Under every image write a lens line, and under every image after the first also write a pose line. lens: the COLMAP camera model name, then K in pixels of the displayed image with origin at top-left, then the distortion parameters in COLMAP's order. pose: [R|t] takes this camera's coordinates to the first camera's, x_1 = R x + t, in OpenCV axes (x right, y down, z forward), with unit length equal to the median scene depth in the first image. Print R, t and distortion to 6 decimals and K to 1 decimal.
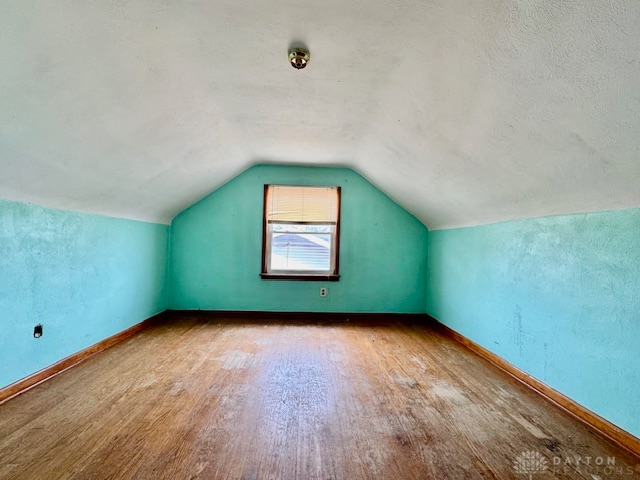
lens RADIAL K [[257.1, 0, 318.1], [0, 257.1, 239.3], [0, 0, 1]] dist [-0.002169, -0.000799]
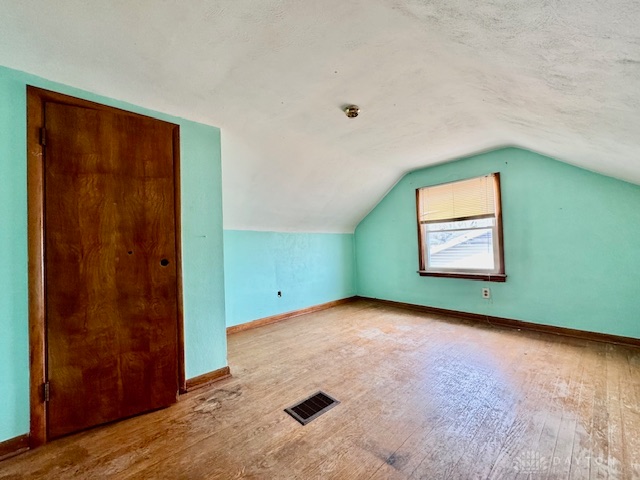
lens RADIAL K [[257.1, 0, 320.7], [0, 257.1, 239.1], [0, 0, 1]] dist [-0.002169, -0.000799]
pose [[0.639264, -0.067645, -0.766006, 0.435680], [0.066174, 0.997267, -0.032842, 0.009900], [0.766135, -0.029695, 0.641993, -0.021820]]
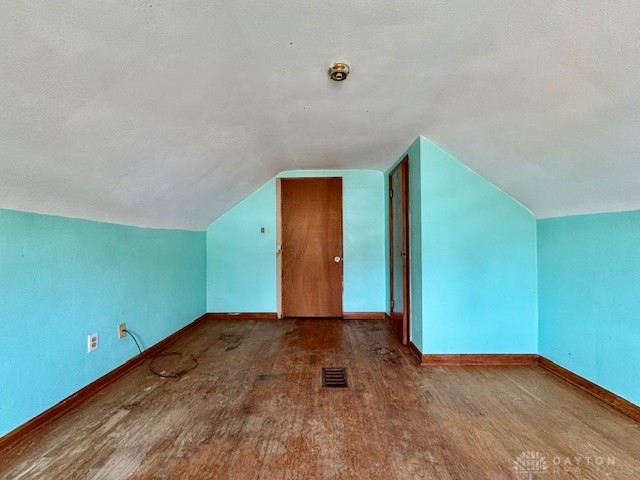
lens RADIAL K [[257.1, 0, 318.2], [0, 257.1, 241.7], [0, 0, 1]] dist [-0.002169, -0.000799]
pose [[-0.997723, -0.018736, 0.064798, -0.036634], [-0.019881, 0.999657, -0.017070, -0.002083], [-0.064456, -0.018319, -0.997752, 1.053276]]
